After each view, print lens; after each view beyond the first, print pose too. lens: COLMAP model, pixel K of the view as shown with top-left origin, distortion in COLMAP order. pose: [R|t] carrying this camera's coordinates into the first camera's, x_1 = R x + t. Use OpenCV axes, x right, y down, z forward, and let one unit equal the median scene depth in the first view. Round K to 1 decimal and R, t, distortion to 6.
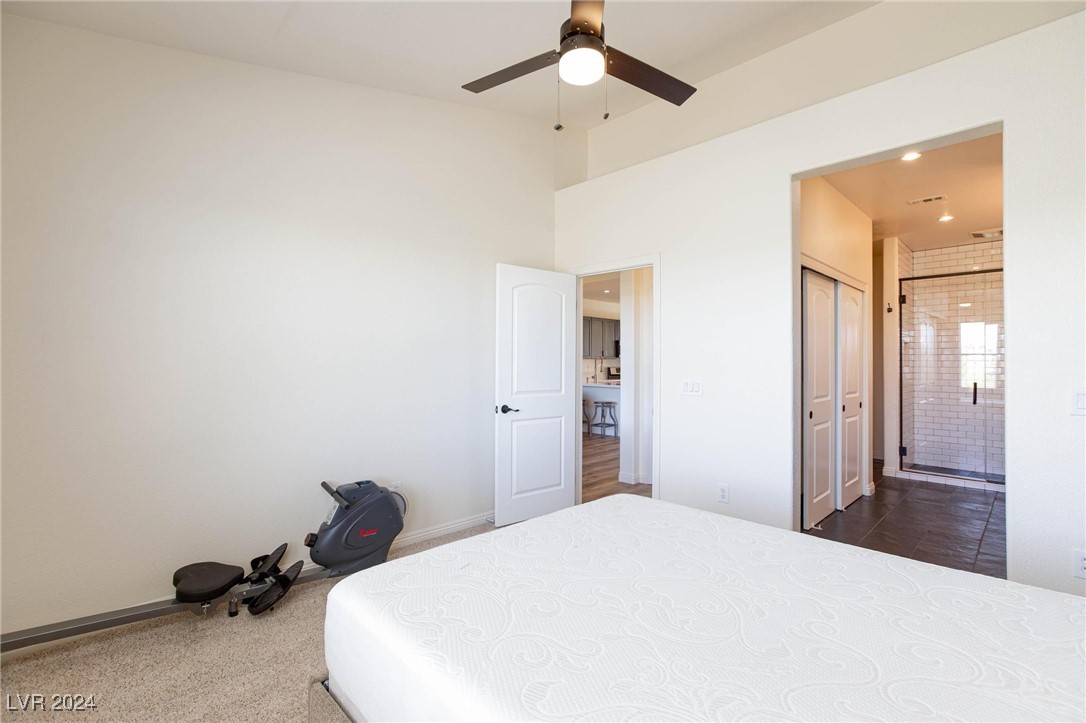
lens RADIAL K [[494.2, 0, 537.3], [0, 494.2, 362.0], [0, 0, 1]] dist [-0.001697, -0.000174]
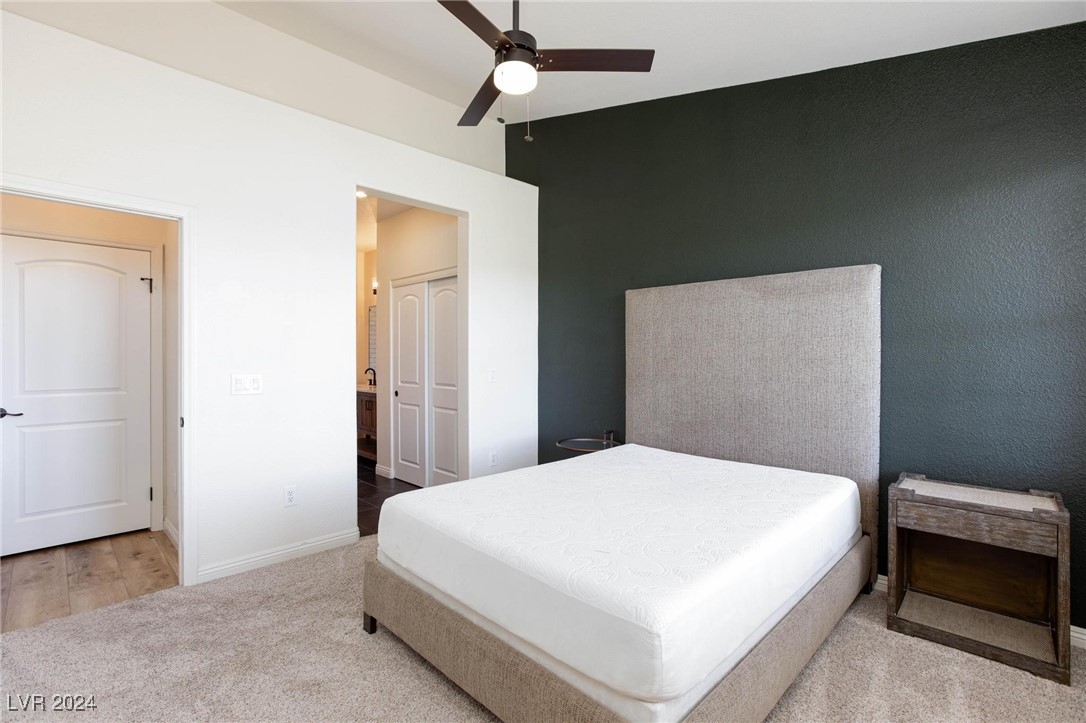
lens RADIAL K [[494.2, 0, 537.3], [0, 494.2, 362.0], [0, 0, 1]] dist [-0.001697, -0.000174]
pose [[-0.011036, -0.008374, 0.999904, -0.903820], [-0.007666, 0.999936, 0.008290, -0.000759], [-0.999910, -0.007574, -0.011099, 0.868775]]
